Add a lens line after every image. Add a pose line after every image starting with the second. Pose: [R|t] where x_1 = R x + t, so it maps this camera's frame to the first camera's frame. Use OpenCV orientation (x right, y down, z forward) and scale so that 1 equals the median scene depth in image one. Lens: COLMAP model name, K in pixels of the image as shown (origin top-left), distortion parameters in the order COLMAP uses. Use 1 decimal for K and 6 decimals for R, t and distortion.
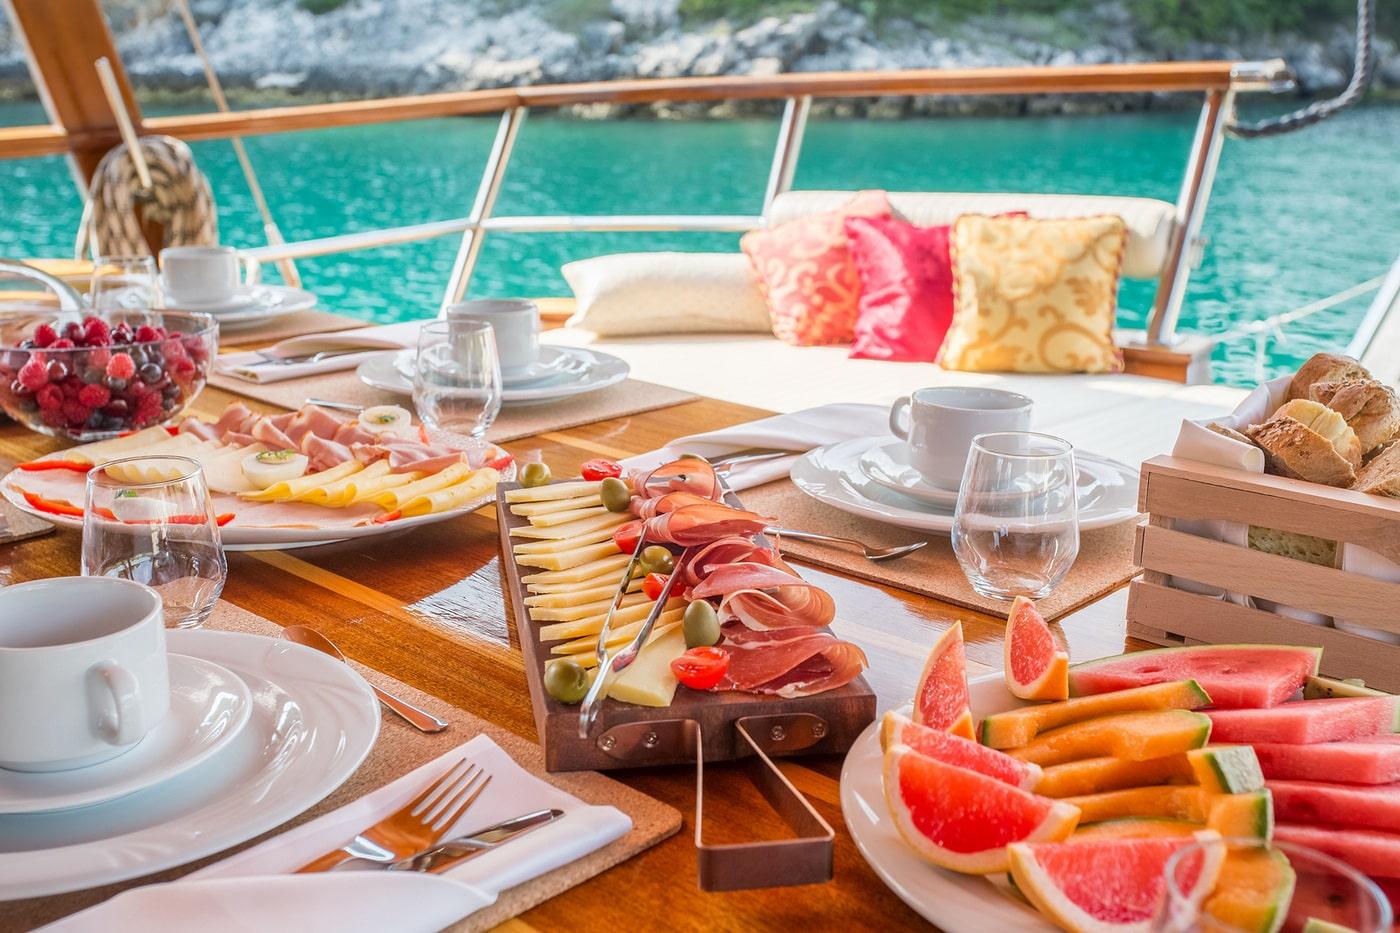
lens RADIAL K [[1446.2, 0, 700.0], [0, 1446.2, 466.5], [0, 0, 1]] dist [0.011673, 0.027326]
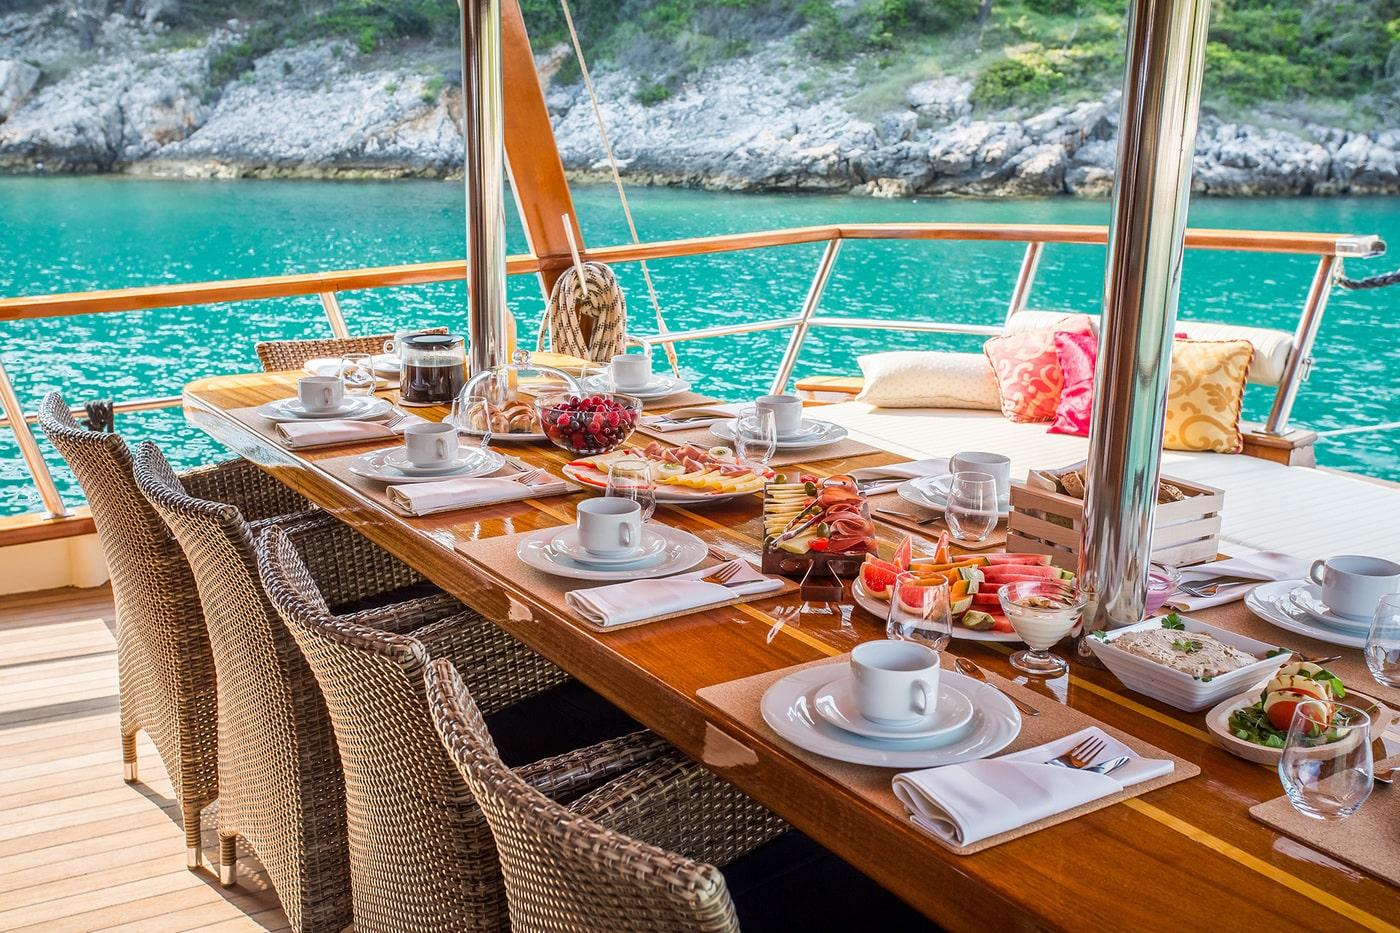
lens RADIAL K [[1364.3, 0, 700.0], [0, 1364.3, 466.5], [0, 0, 1]] dist [0.014331, -0.004066]
pose [[0.969460, 0.058773, -0.238103, 0.097827], [-0.066940, 0.997409, -0.026356, 0.017987], [0.235937, 0.041490, 0.970882, -0.403181]]
